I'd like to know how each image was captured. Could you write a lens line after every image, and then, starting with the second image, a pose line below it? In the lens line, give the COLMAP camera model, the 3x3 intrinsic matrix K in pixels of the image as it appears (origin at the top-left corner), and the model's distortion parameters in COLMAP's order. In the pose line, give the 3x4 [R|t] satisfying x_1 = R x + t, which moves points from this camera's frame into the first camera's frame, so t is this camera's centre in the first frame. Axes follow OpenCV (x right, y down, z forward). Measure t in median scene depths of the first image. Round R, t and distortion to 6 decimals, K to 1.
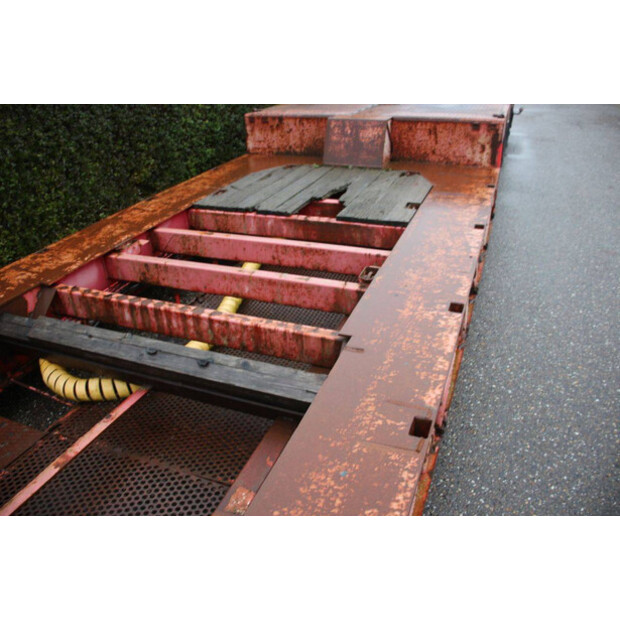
lens RADIAL K [[510.8, 0, 311.0], [0, 510.8, 311.0], [0, 0, 1]] dist [-0.162950, 0.121313]
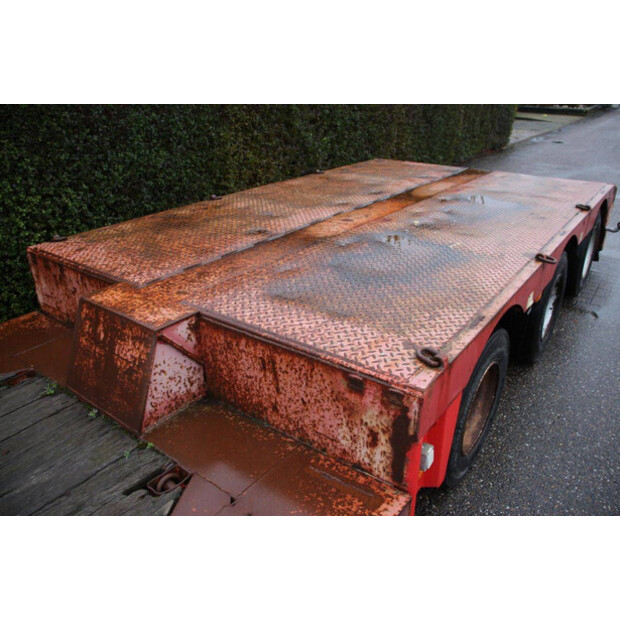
lens RADIAL K [[510.8, 0, 309.3], [0, 510.8, 308.5], [0, 0, 1]] dist [-0.162950, 0.121313]
pose [[0.964246, 0.132372, -0.229582, 0.369165], [-0.146325, 0.988222, -0.044780, -0.395121], [0.220951, 0.076772, 0.972259, 0.596785]]
